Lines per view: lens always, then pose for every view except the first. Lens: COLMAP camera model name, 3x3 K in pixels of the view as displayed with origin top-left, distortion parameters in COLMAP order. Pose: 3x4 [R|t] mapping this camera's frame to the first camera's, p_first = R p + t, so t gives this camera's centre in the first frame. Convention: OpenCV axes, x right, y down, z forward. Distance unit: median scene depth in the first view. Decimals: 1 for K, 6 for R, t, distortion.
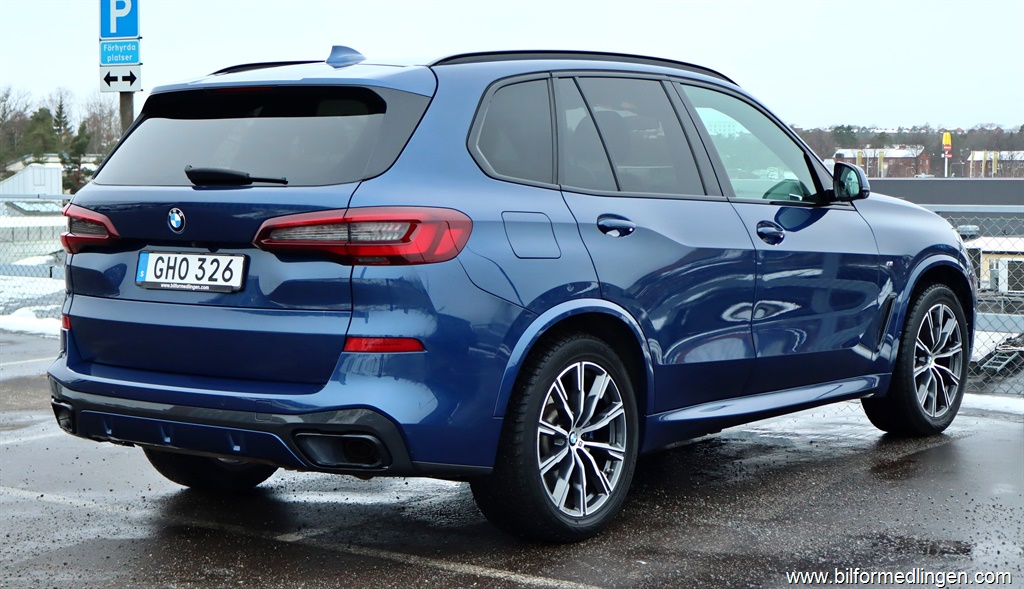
lens RADIAL K [[1914.4, 0, 484.2], [0, 1914.4, 296.3], [0, 0, 1]] dist [-0.009963, 0.099268]
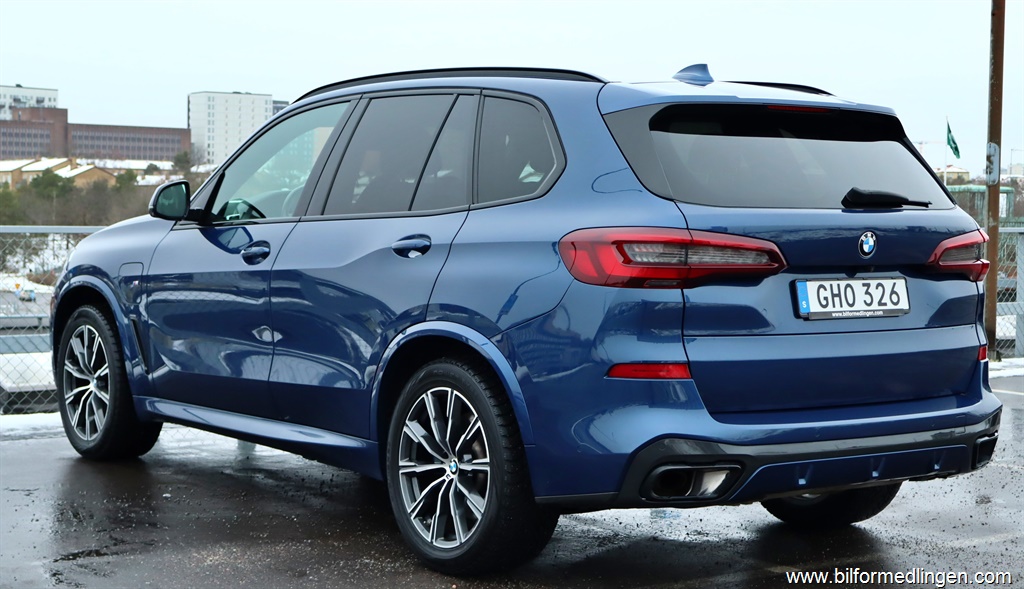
lens RADIAL K [[1928.5, 0, 512.0], [0, 1928.5, 294.5], [0, 0, 1]] dist [0.012839, 0.076021]
pose [[0.265300, -0.046571, 0.963040, -1.127436], [0.051799, 0.998079, 0.033996, -0.056249], [-0.962773, 0.040865, 0.267203, 0.903460]]
